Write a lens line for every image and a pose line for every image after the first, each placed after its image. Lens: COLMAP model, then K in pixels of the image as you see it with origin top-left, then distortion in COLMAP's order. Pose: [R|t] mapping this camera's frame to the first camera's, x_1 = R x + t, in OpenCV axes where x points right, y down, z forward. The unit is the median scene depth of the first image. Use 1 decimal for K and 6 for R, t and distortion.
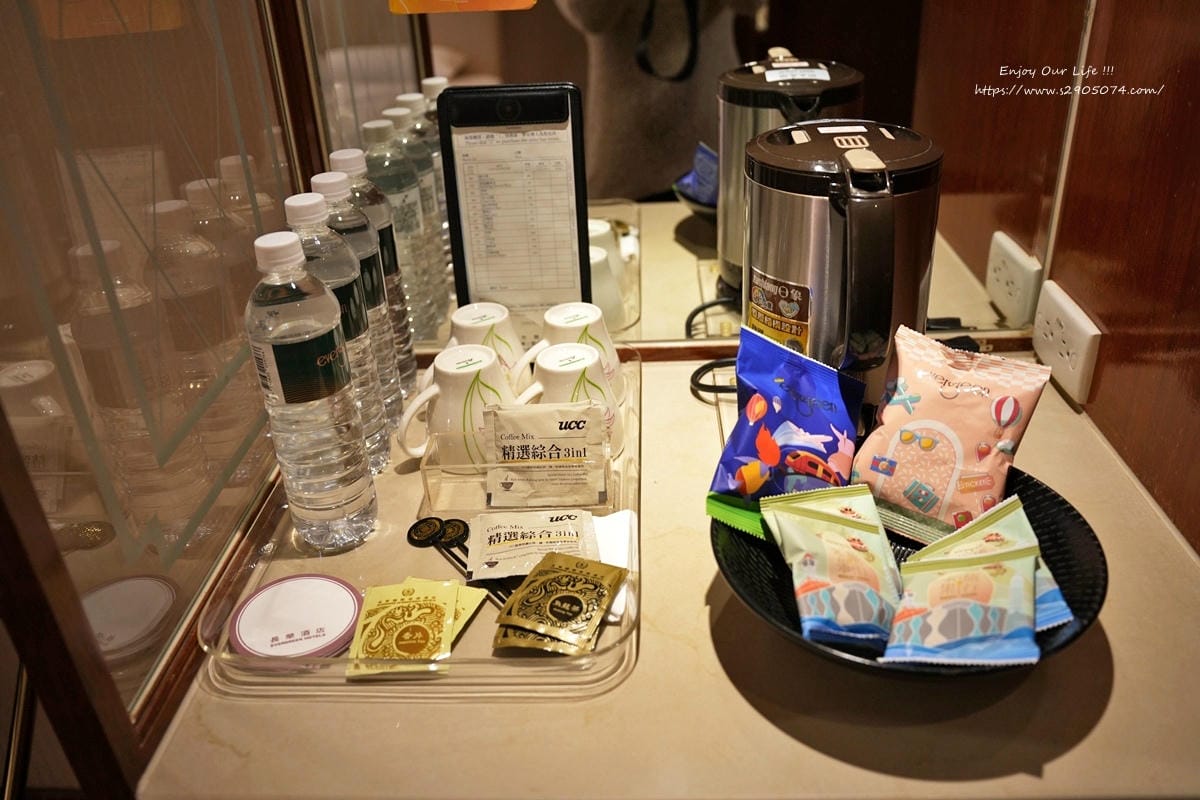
lens RADIAL K [[968.6, 0, 599.1], [0, 968.6, 389.8], [0, 0, 1]] dist [-0.112700, 0.060549]
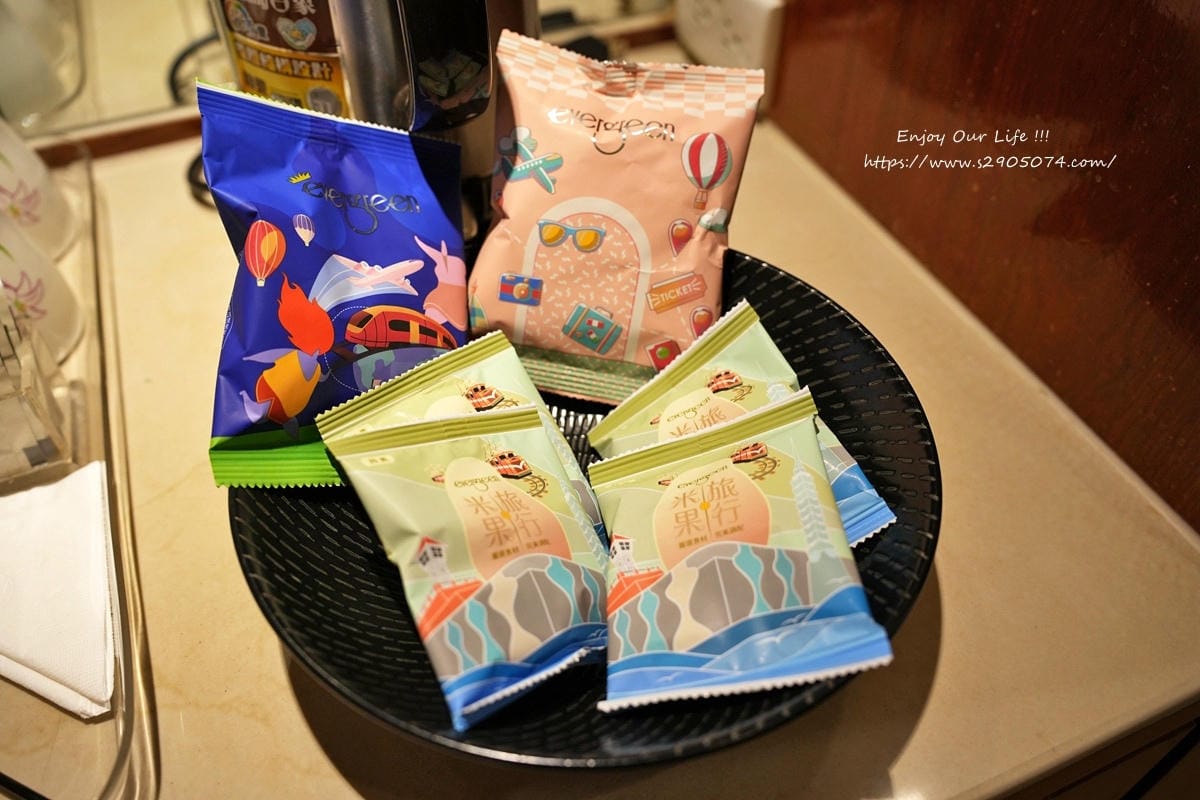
lens RADIAL K [[968.6, 0, 589.2], [0, 968.6, 405.1], [0, 0, 1]] dist [-0.112700, 0.060549]
pose [[0.905989, -0.265316, 0.329834, 0.129866], [0.157860, 0.934754, 0.318300, -0.035482], [-0.392764, -0.236309, 0.888760, 0.472598]]
